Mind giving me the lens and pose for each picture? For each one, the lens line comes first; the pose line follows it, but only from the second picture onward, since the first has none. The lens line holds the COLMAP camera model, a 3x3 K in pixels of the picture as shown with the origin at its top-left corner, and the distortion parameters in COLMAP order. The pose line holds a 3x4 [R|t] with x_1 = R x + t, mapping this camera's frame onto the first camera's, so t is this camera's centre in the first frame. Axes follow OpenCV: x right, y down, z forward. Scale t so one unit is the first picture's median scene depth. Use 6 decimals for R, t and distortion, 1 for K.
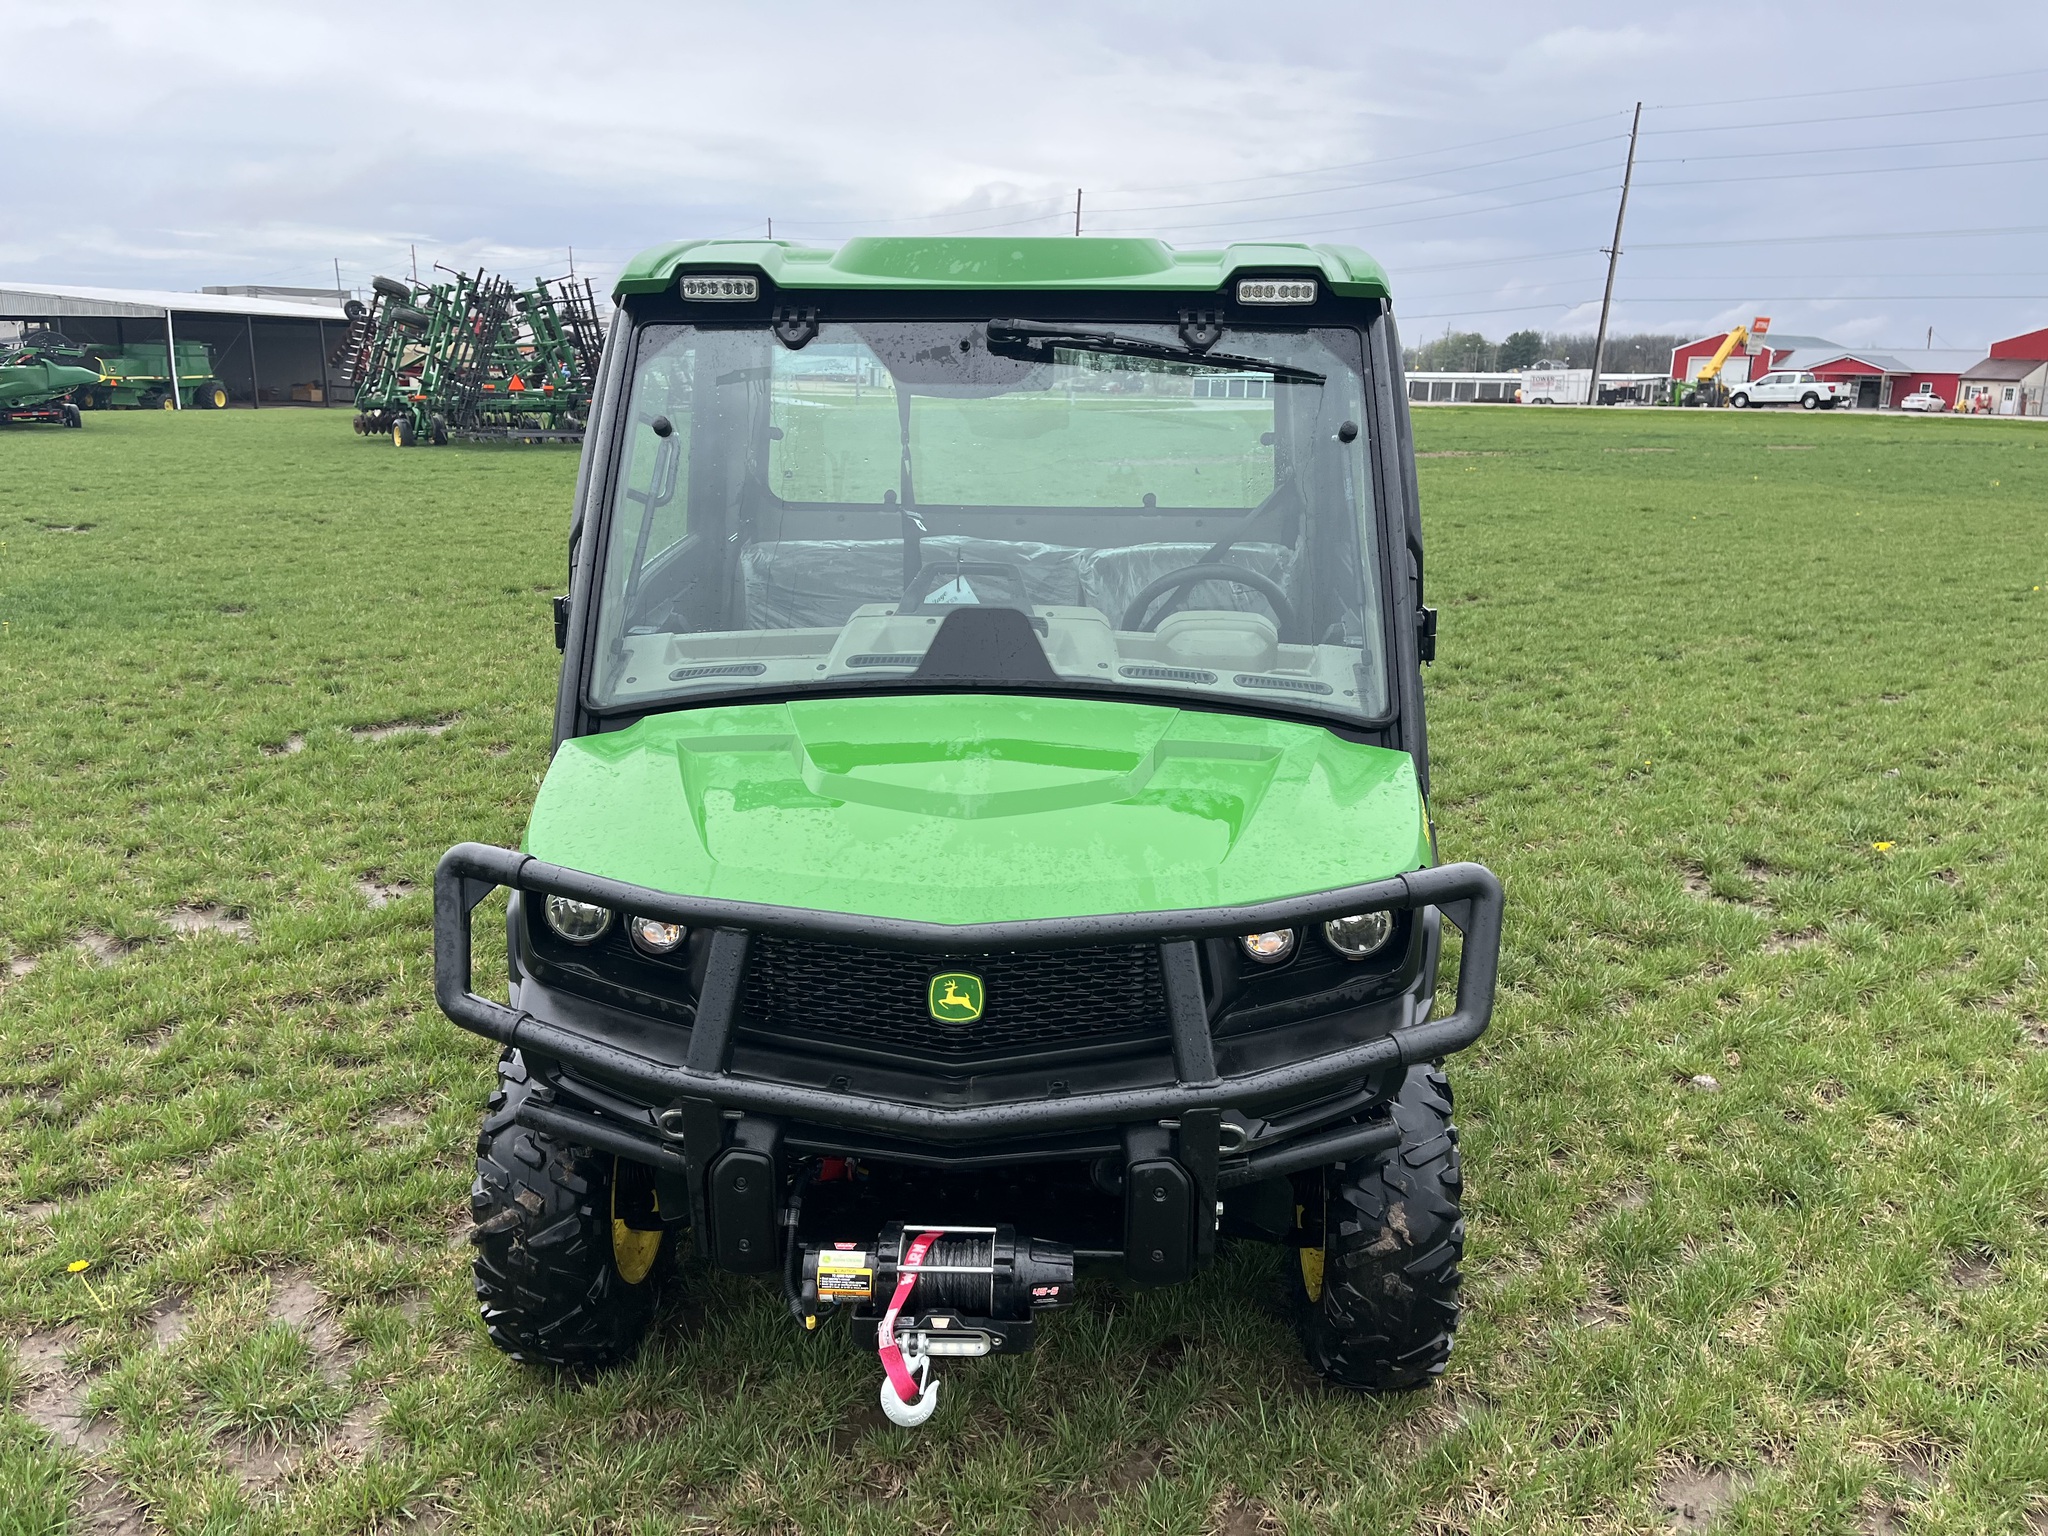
lens RADIAL K [[1560.8, 0, 1050.0], [0, 1560.8, 745.2], [0, 0, 1]] dist [0.084787, -0.129565]
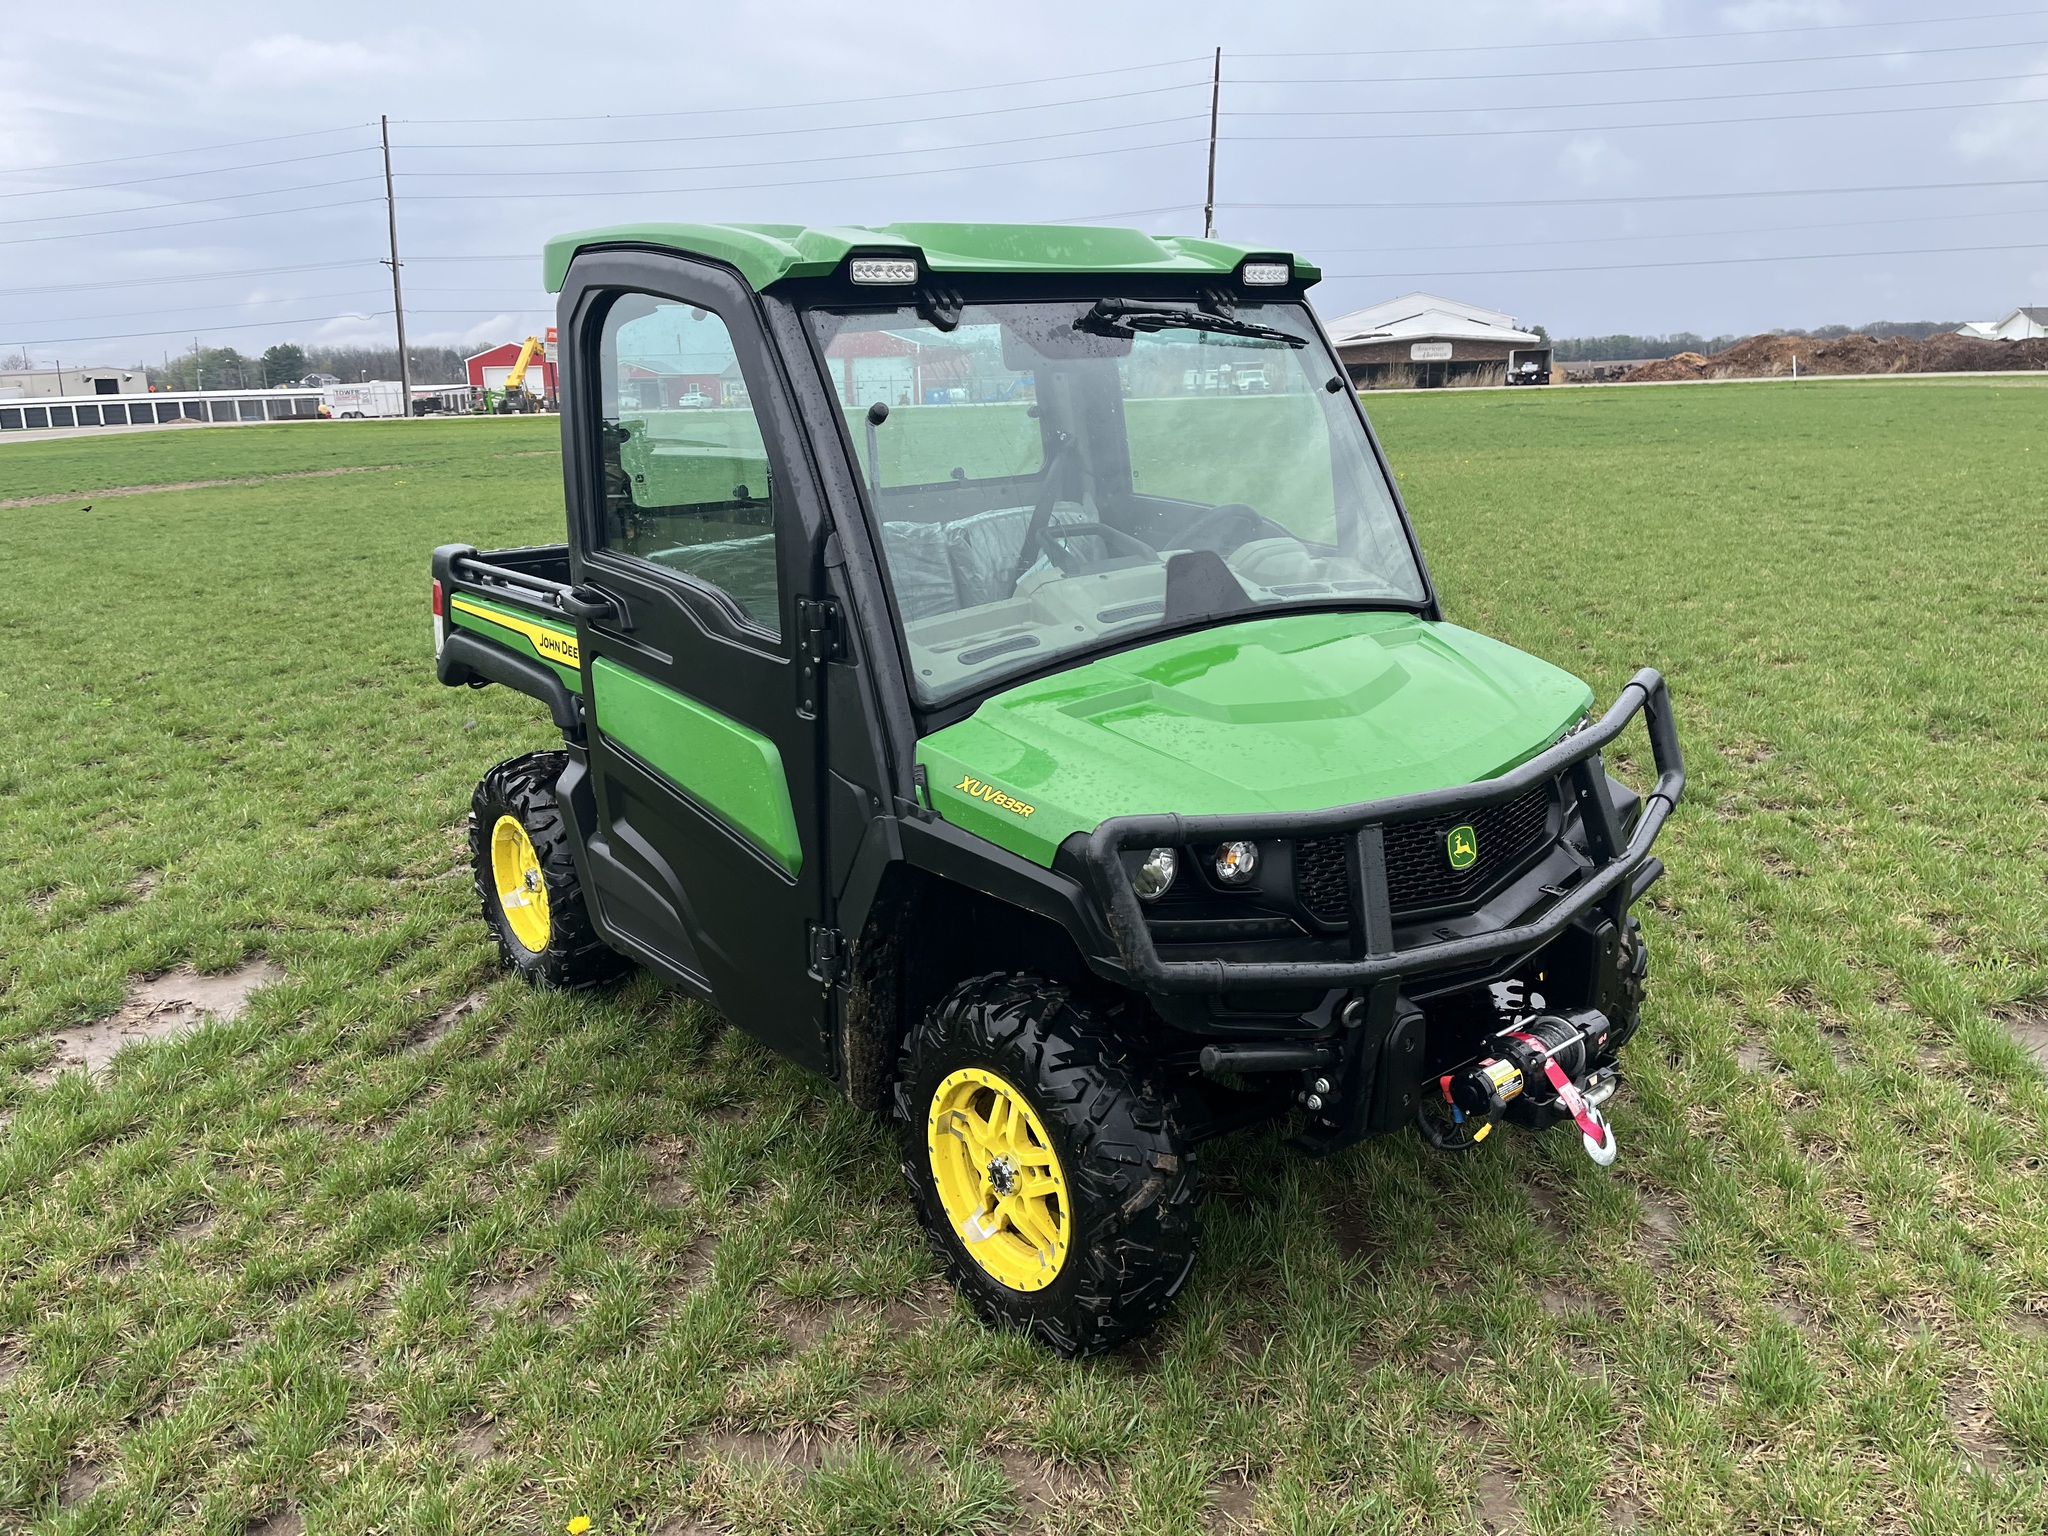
lens RADIAL K [[1546.2, 0, 1021.2], [0, 1546.2, 735.3], [0, 0, 1]] dist [0.088190, -0.124982]
pose [[0.752768, -0.185797, 0.631522, -0.760699], [0.192755, 0.979507, 0.058414, -0.042562], [-0.629433, 0.077757, 0.773154, 0.198306]]
